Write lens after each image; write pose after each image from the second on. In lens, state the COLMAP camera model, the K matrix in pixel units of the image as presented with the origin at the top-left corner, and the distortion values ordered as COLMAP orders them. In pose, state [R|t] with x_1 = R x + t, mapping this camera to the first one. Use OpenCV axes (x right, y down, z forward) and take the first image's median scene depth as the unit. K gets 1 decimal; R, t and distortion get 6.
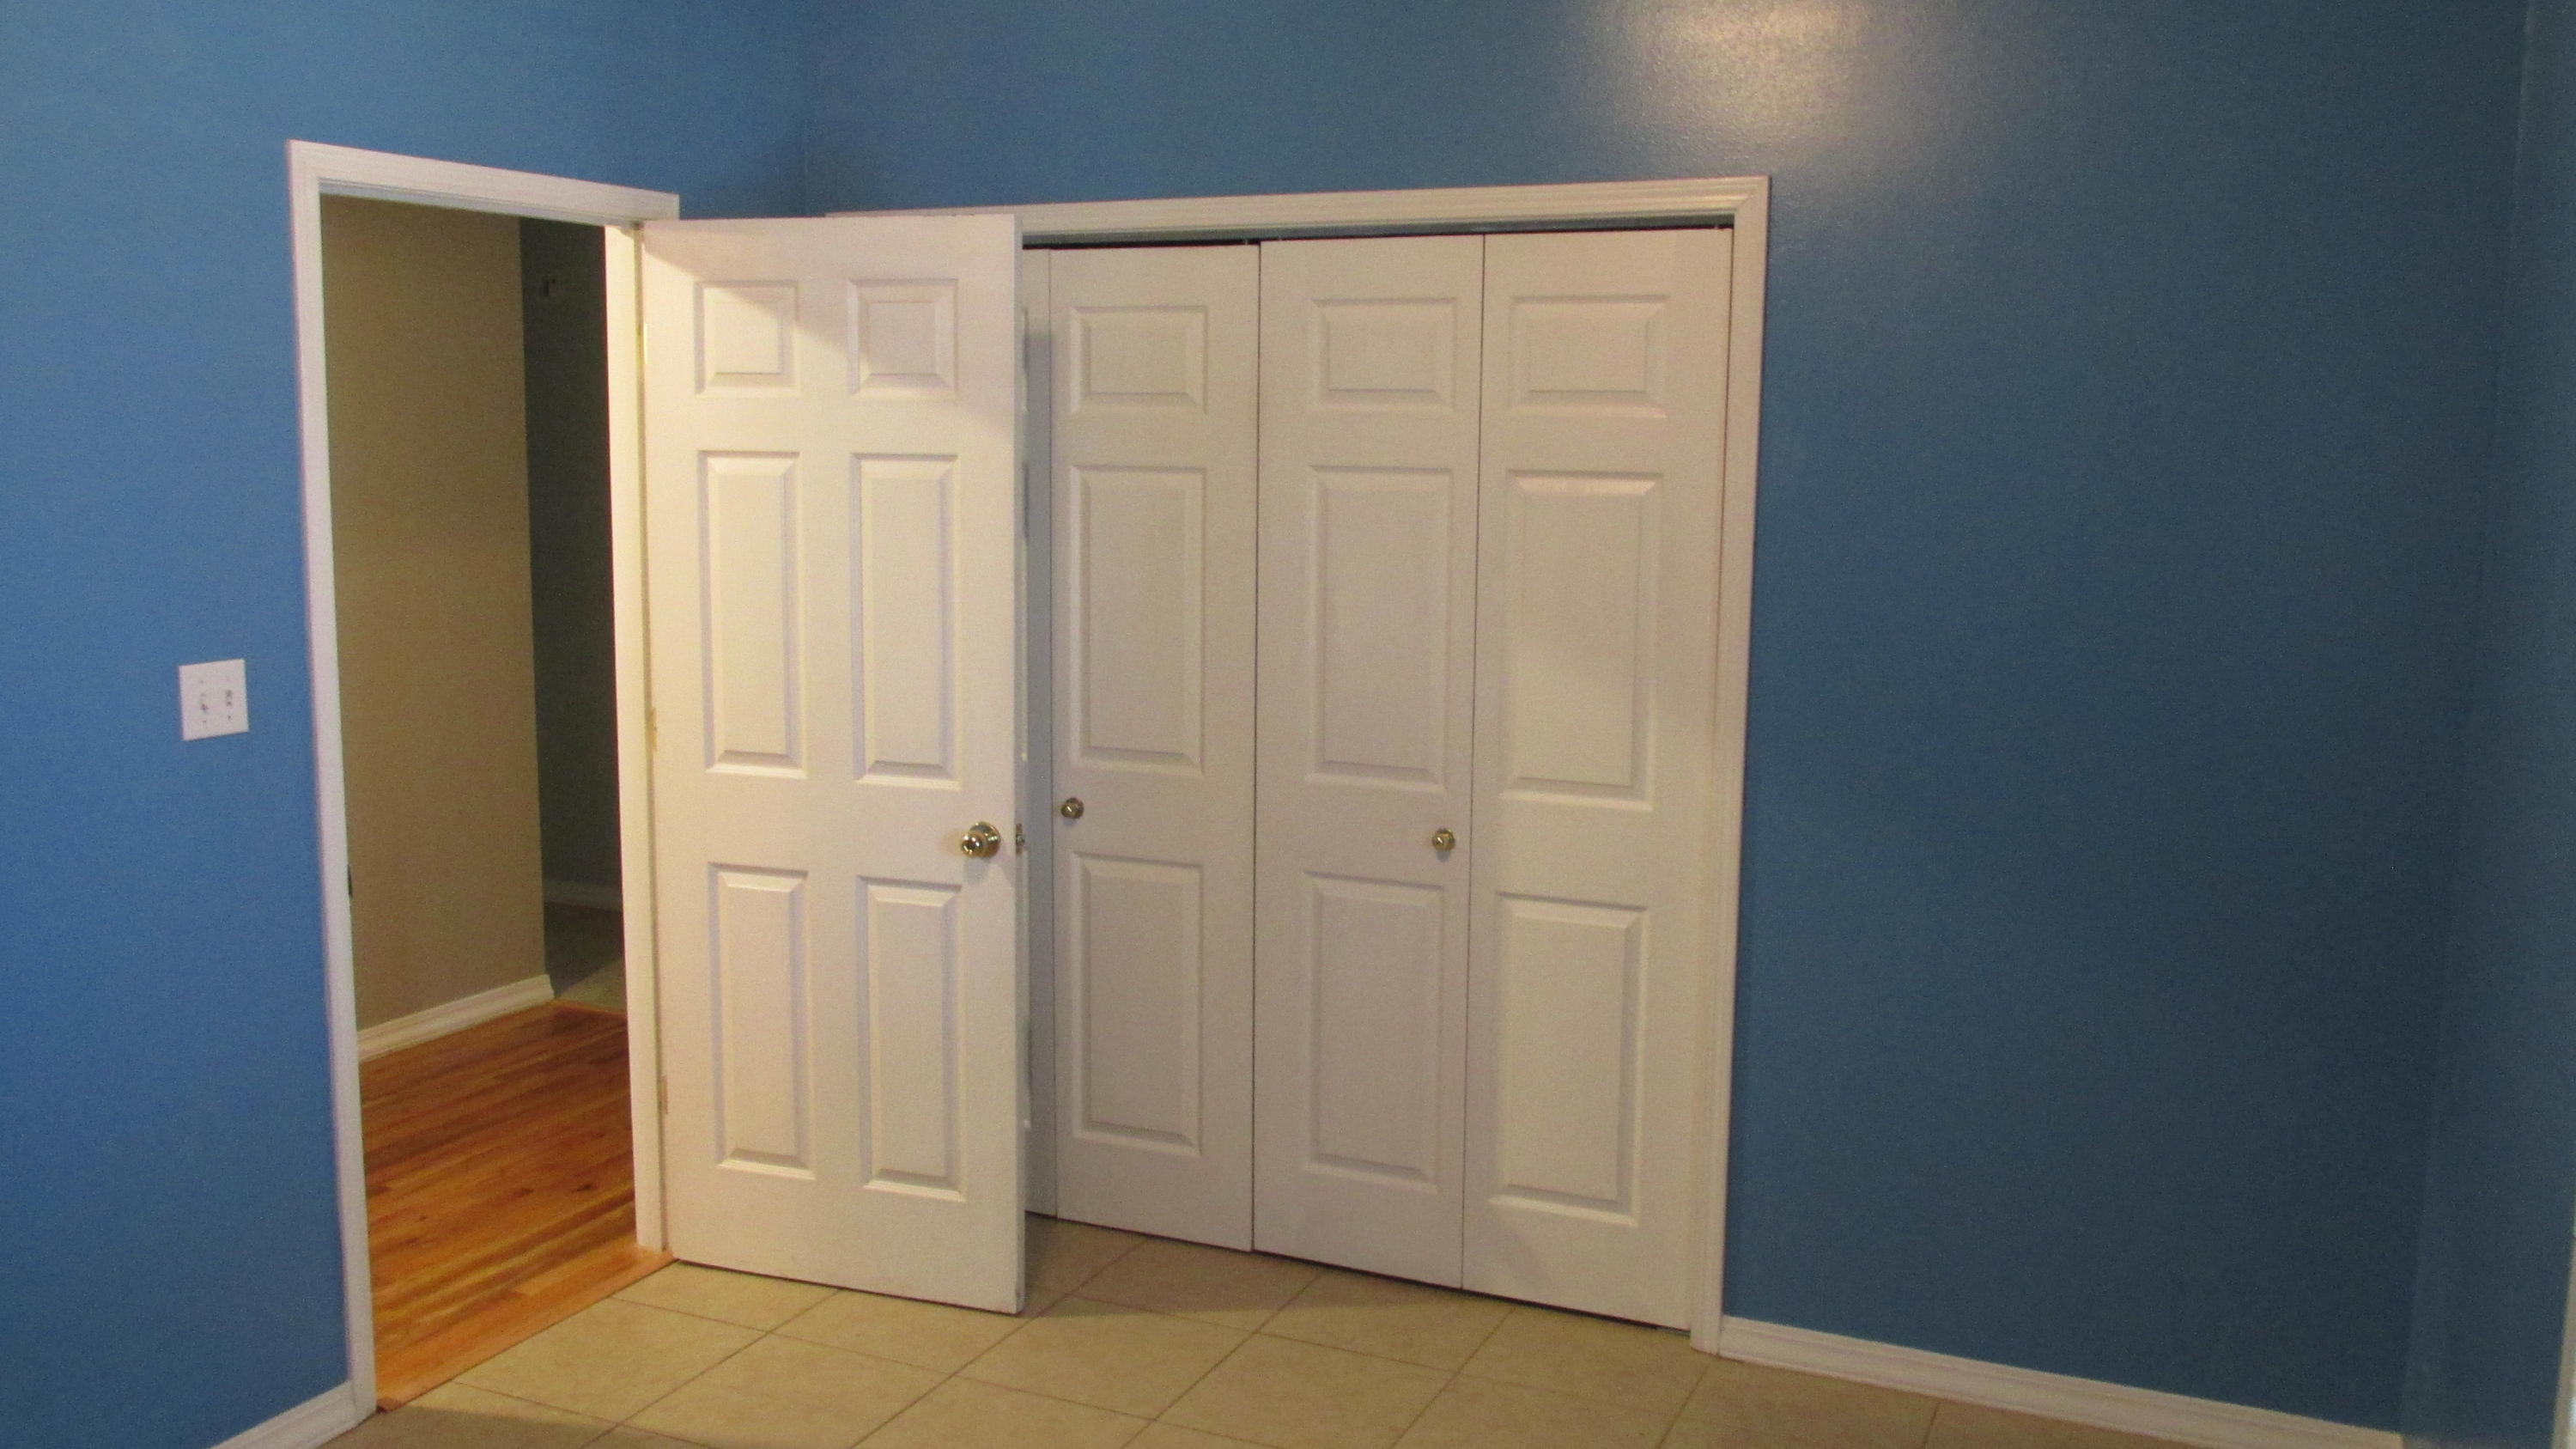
lens RADIAL K [[2147.6, 0, 1288.0], [0, 2147.6, 724.5], [0, 0, 1]] dist [-0.030633, 0.011760]
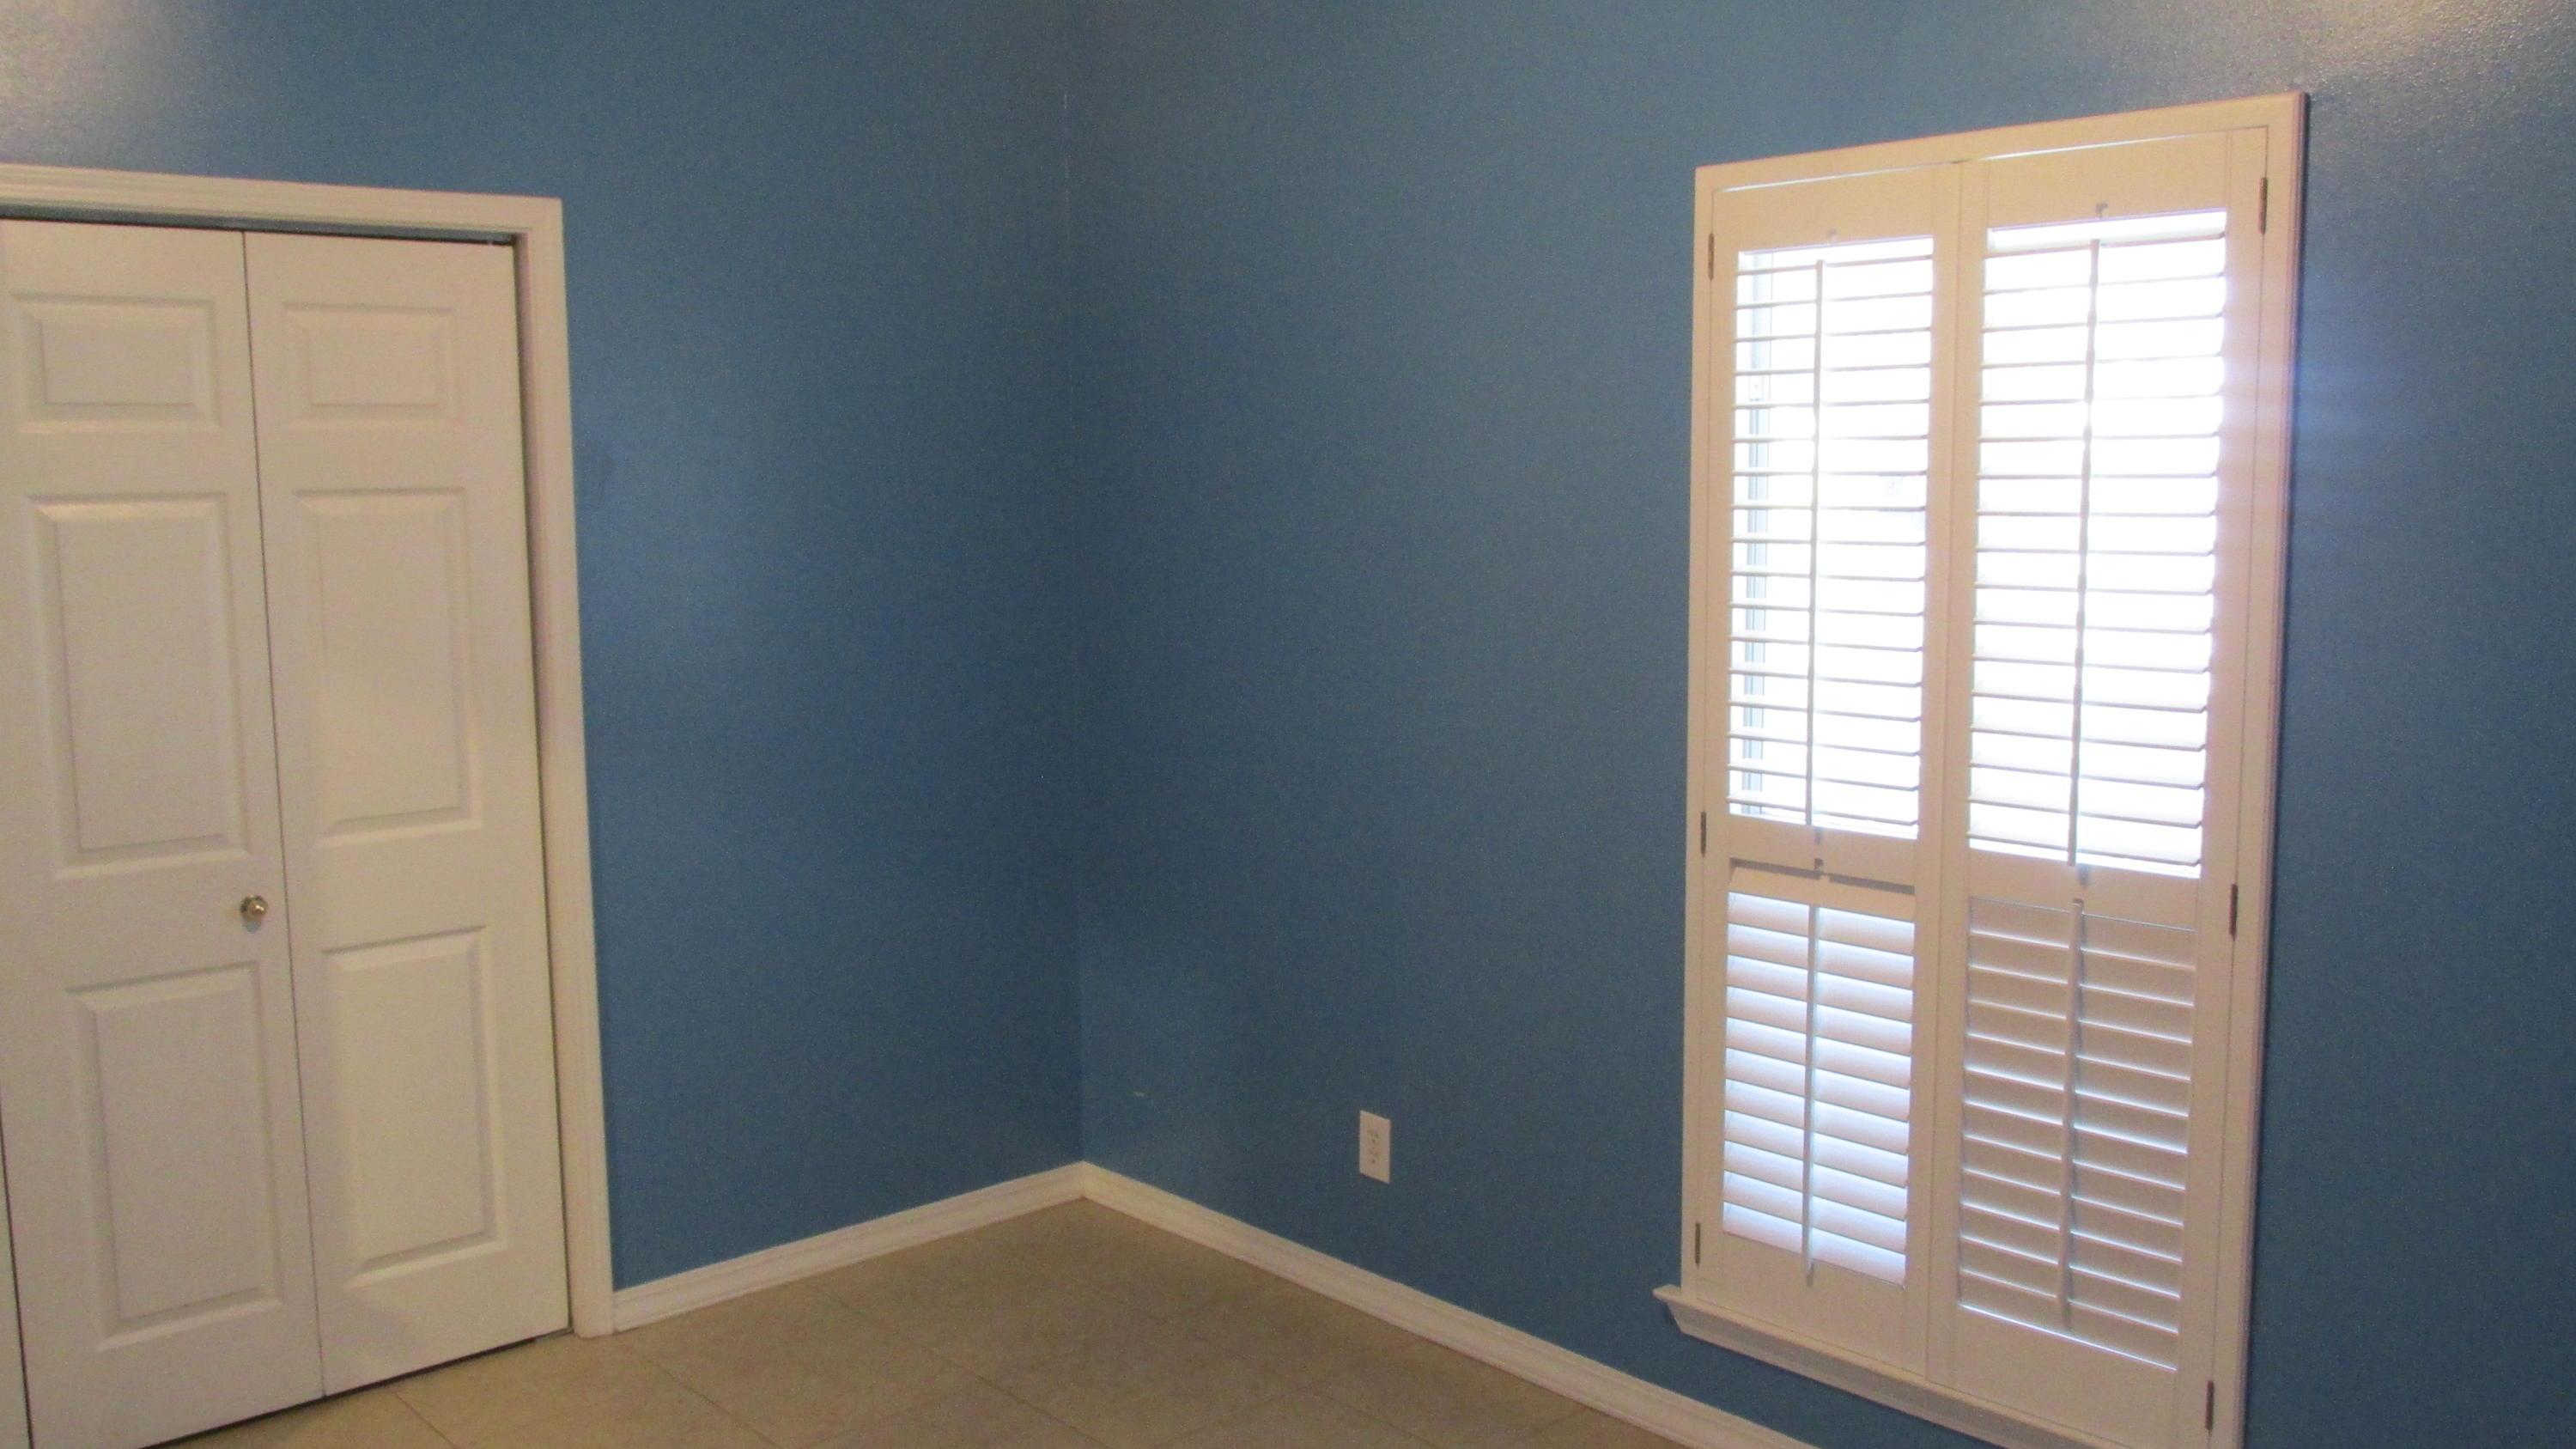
lens RADIAL K [[2147.6, 0, 1288.0], [0, 2147.6, 724.5], [0, 0, 1]] dist [-0.030633, 0.011760]
pose [[0.393665, -0.129878, 0.910033, -0.566184], [0.139192, 0.986976, 0.080647, -0.033921], [-0.908655, 0.094922, 0.406616, 0.249234]]
